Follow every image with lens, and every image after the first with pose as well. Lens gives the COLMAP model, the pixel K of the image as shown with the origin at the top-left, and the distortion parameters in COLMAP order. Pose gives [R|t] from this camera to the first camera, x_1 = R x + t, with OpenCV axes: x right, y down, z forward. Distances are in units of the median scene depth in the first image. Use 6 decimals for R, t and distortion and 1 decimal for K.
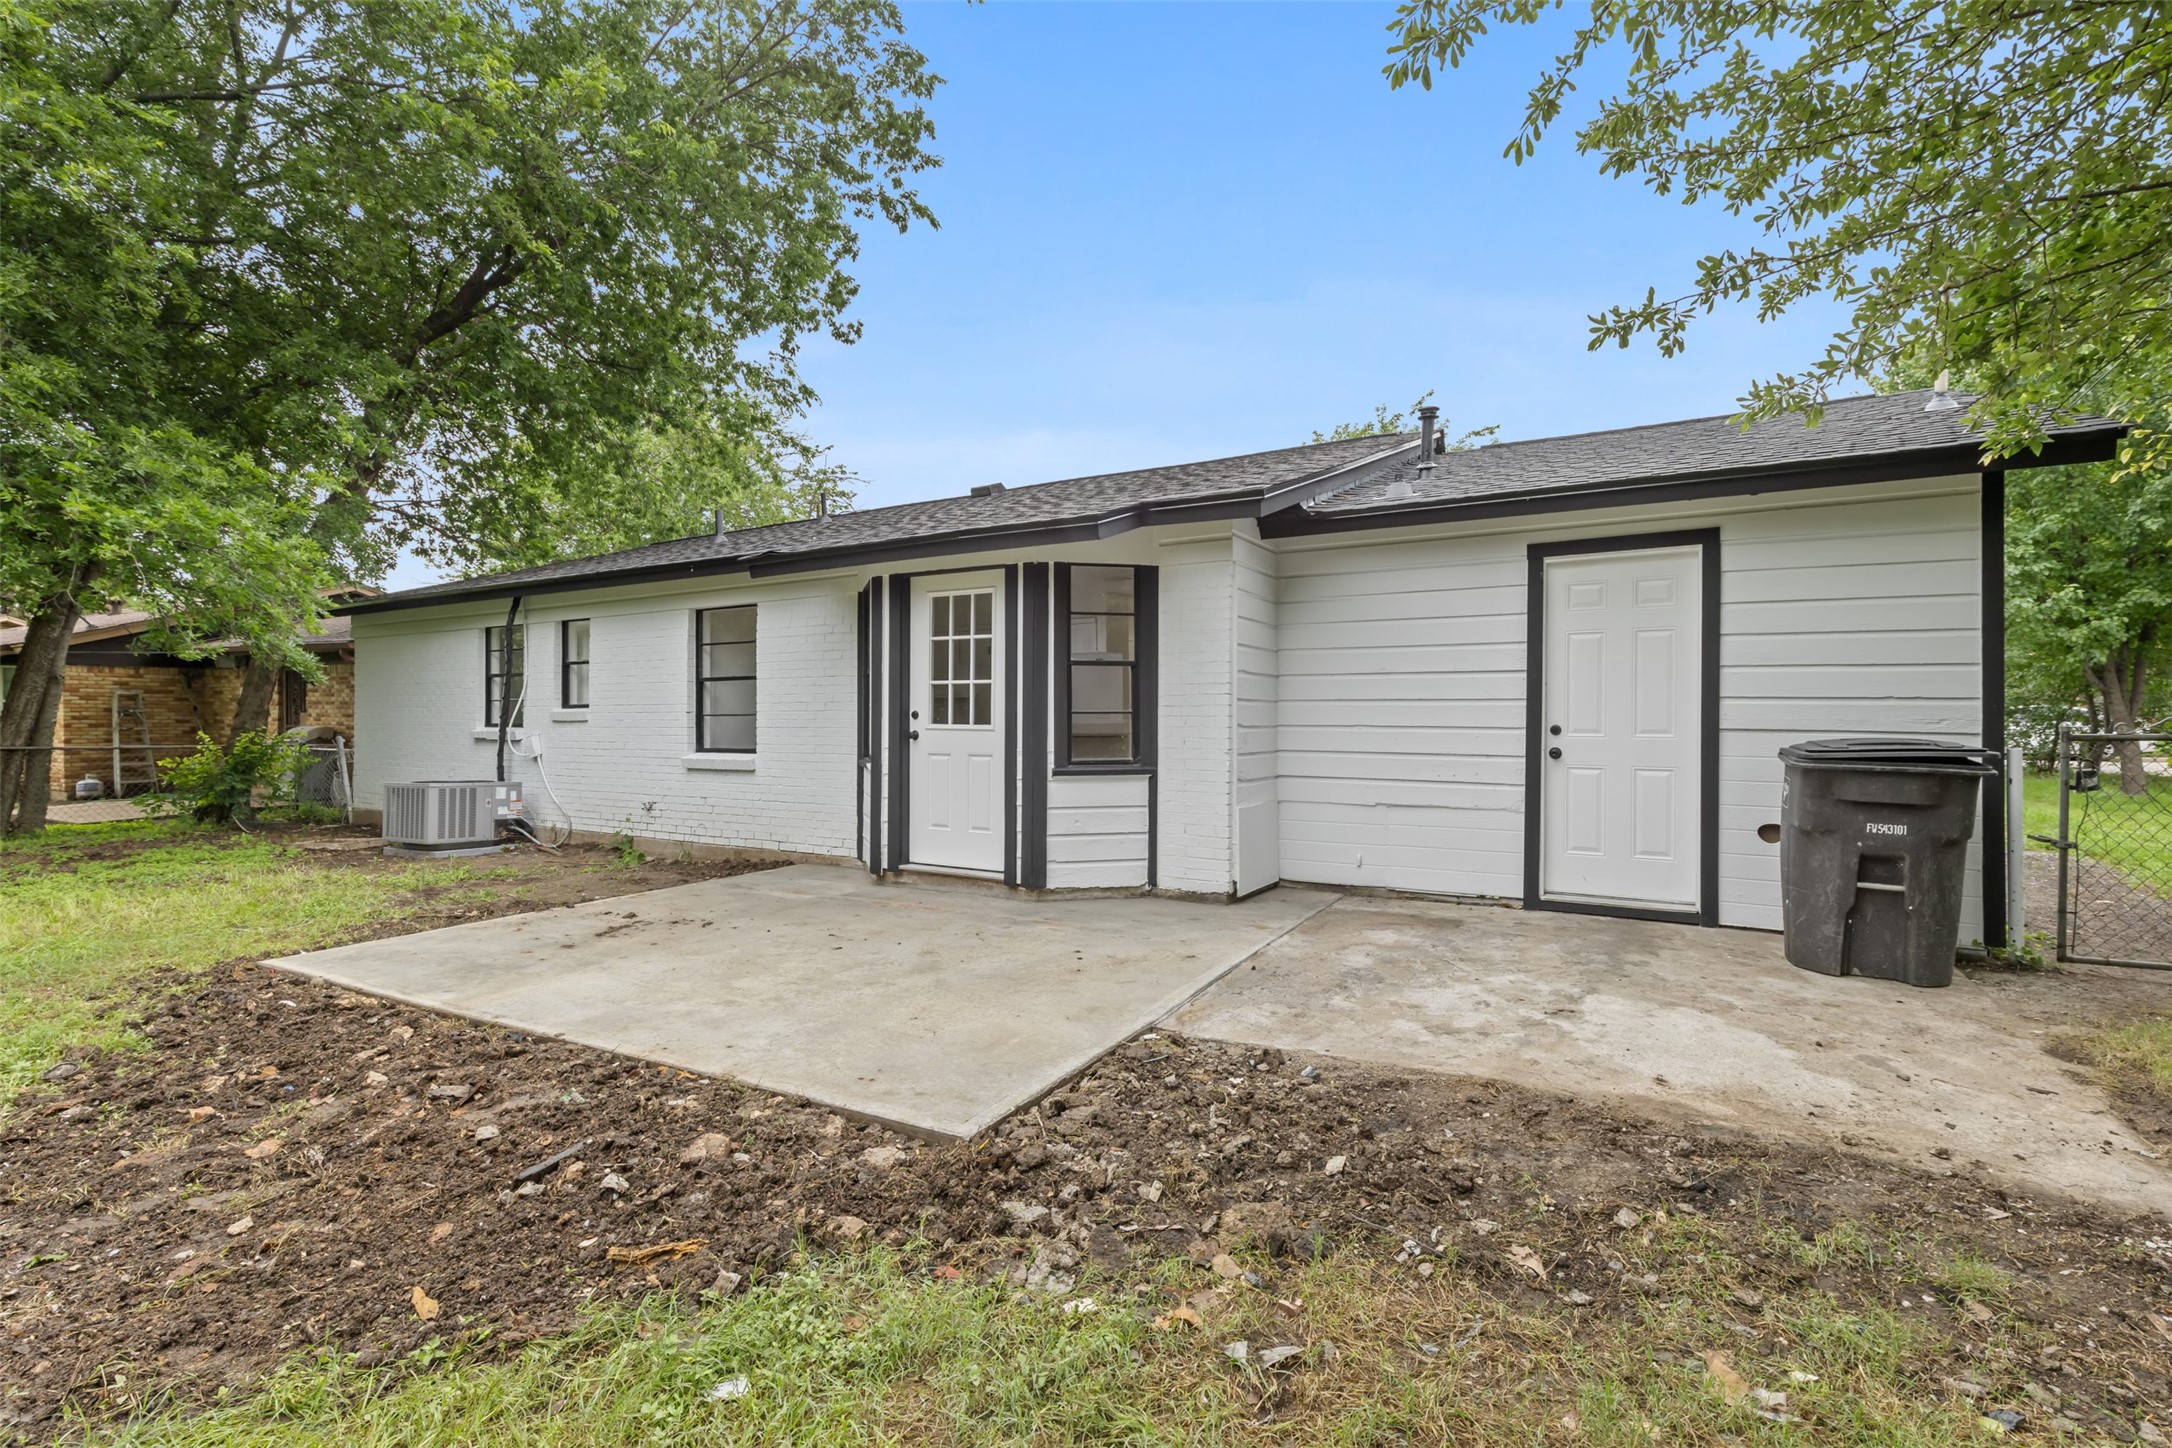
lens RADIAL K [[998.3, 0, 1086.0], [0, 998.3, 724.0], [0, 0, 1]] dist [0.011358, 0.000013]
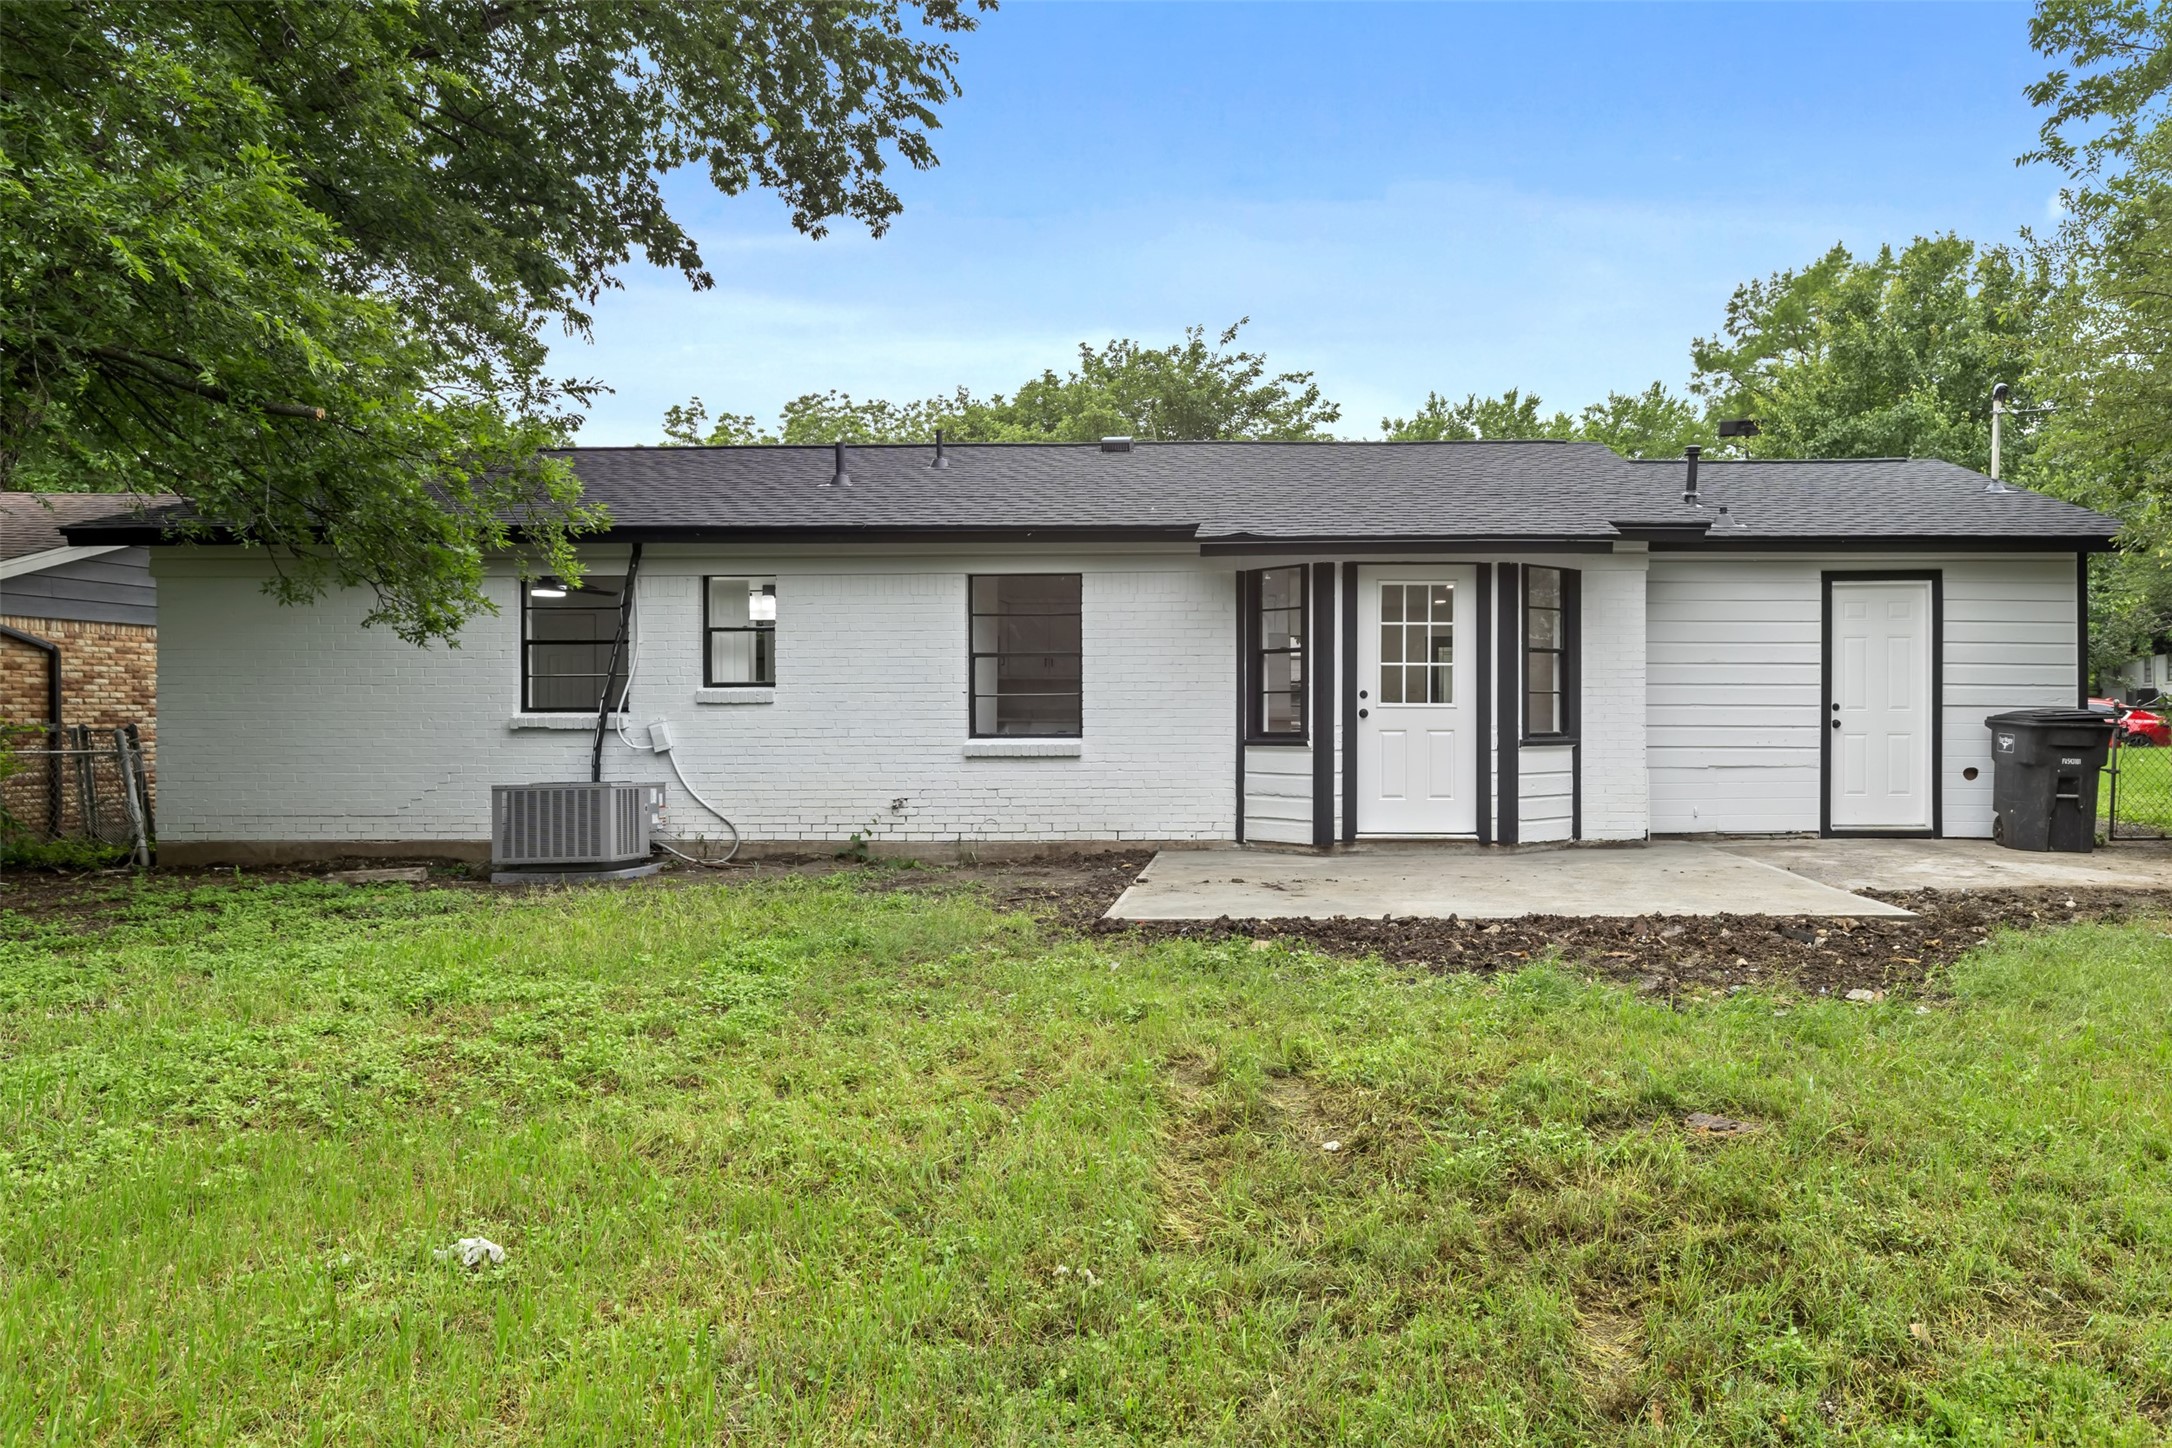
lens RADIAL K [[1413.9, 0, 1312.8], [0, 1413.9, 741.6], [0, 0, 1]] dist [-0.001766, -0.000097]
pose [[0.867138, -0.010479, 0.497959, -1.048372], [0.004839, 0.999909, 0.012614, 0.023766], [-0.498045, -0.008529, 0.867109, -0.303061]]
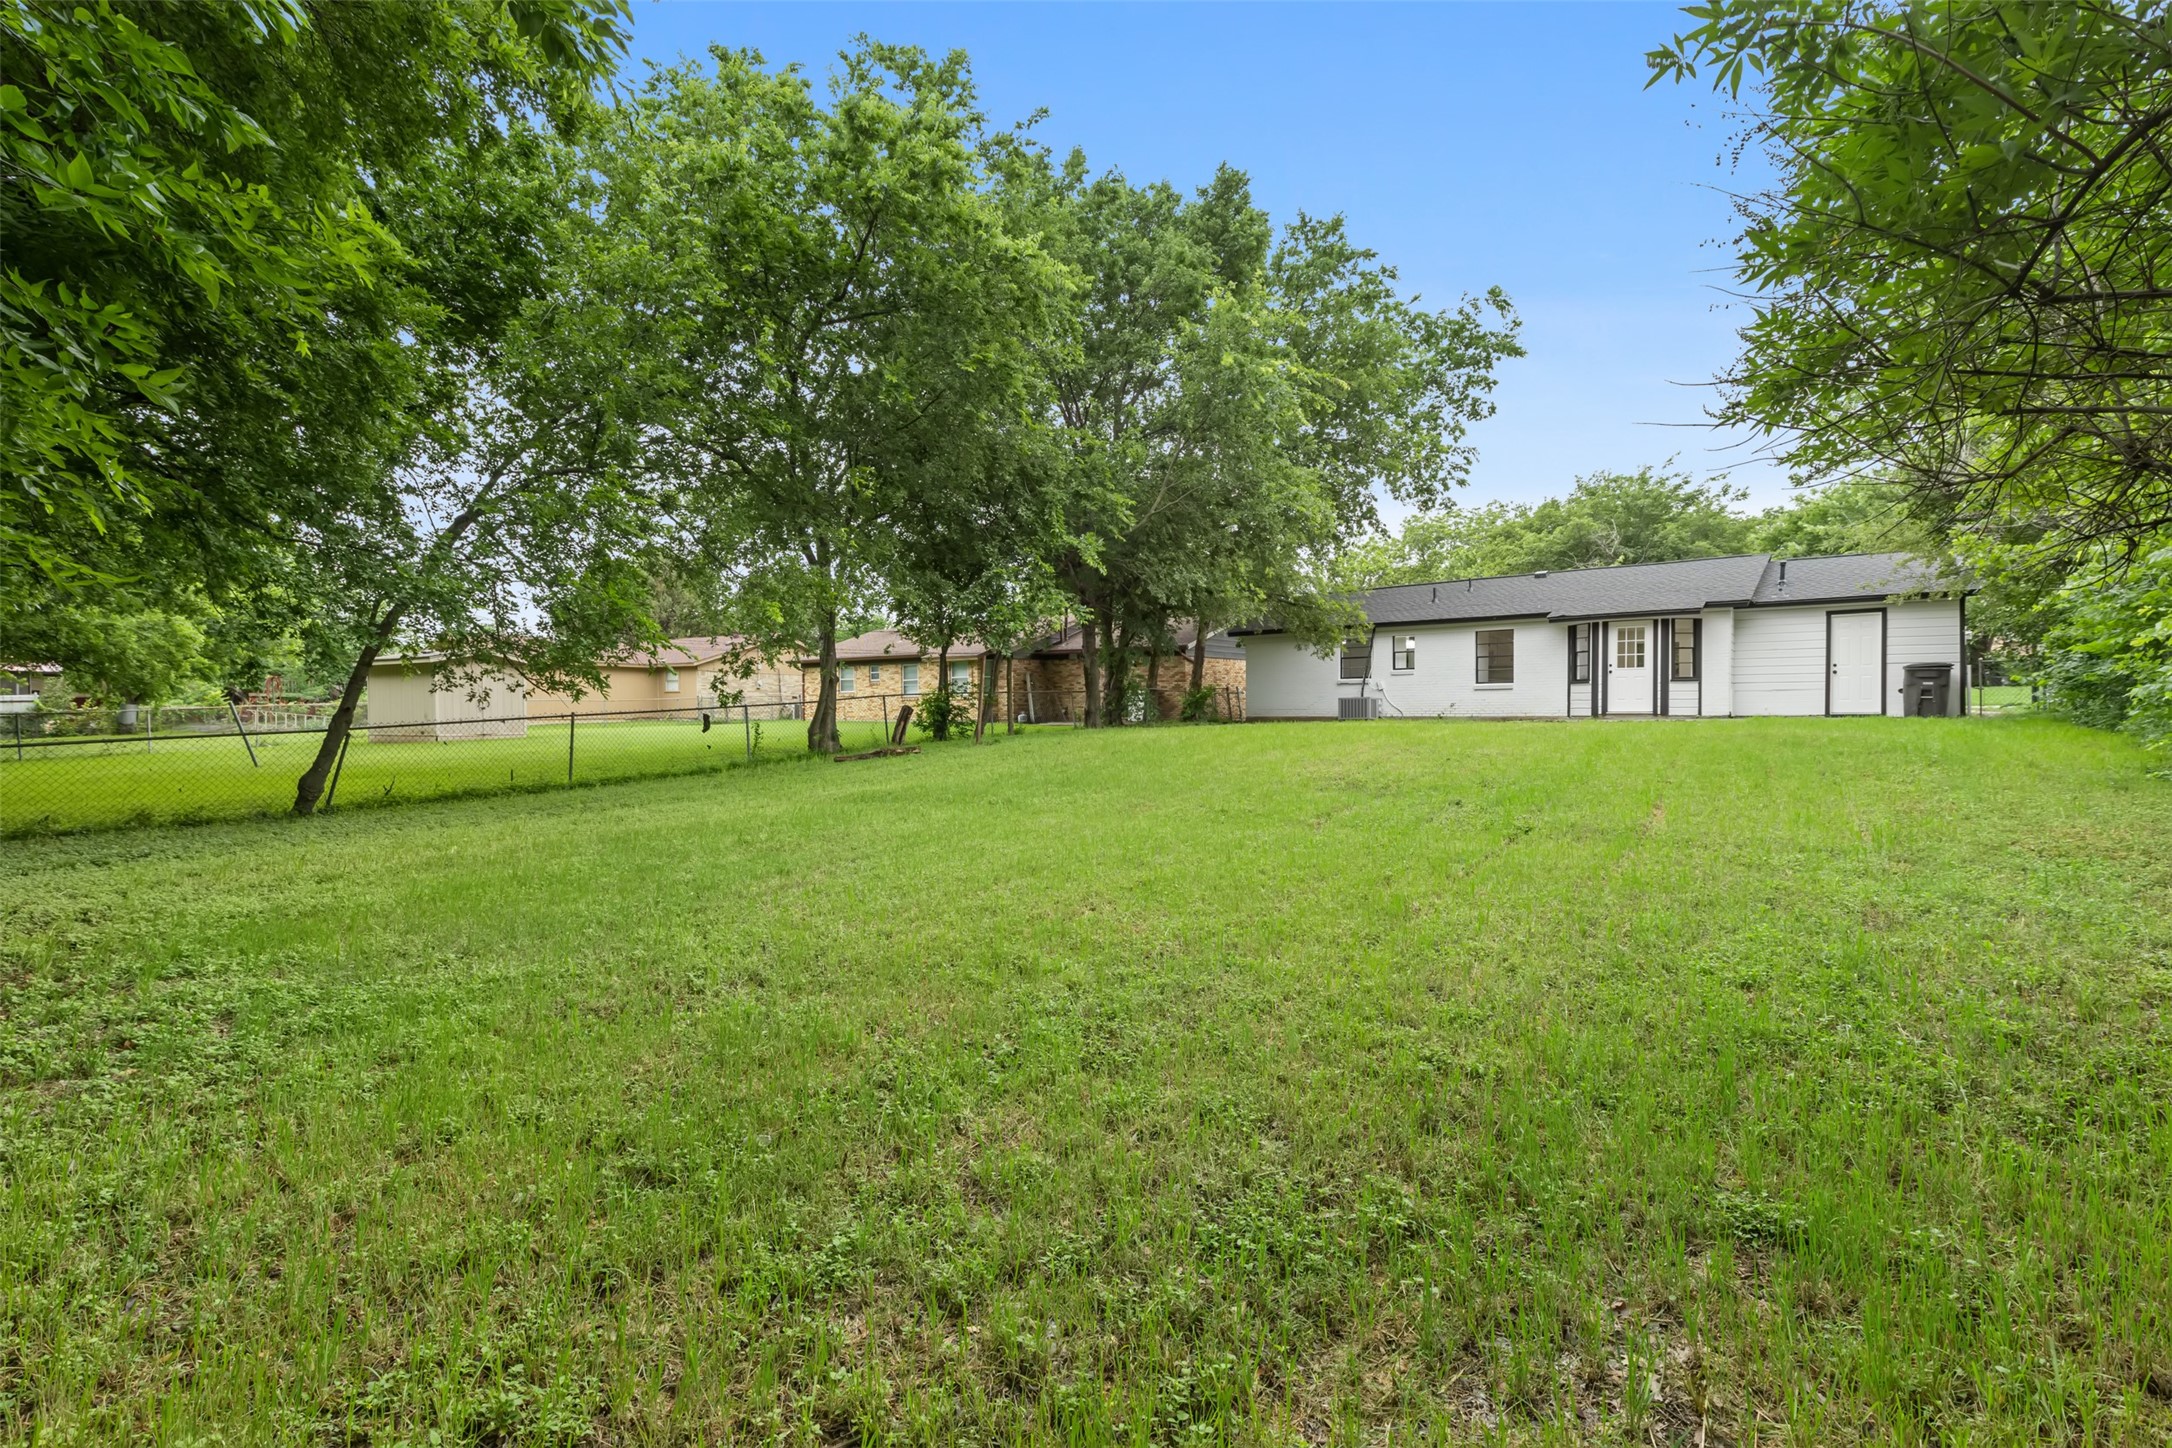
lens RADIAL K [[972.0, 0, 1102.4], [0, 972.0, 726.3], [0, 0, 1]] dist [0.000647, 0.000030]
pose [[0.991523, -0.005762, -0.129806, -1.483061], [0.007326, 0.999906, 0.011574, 0.147759], [0.129727, -0.012427, 0.991472, -2.456328]]
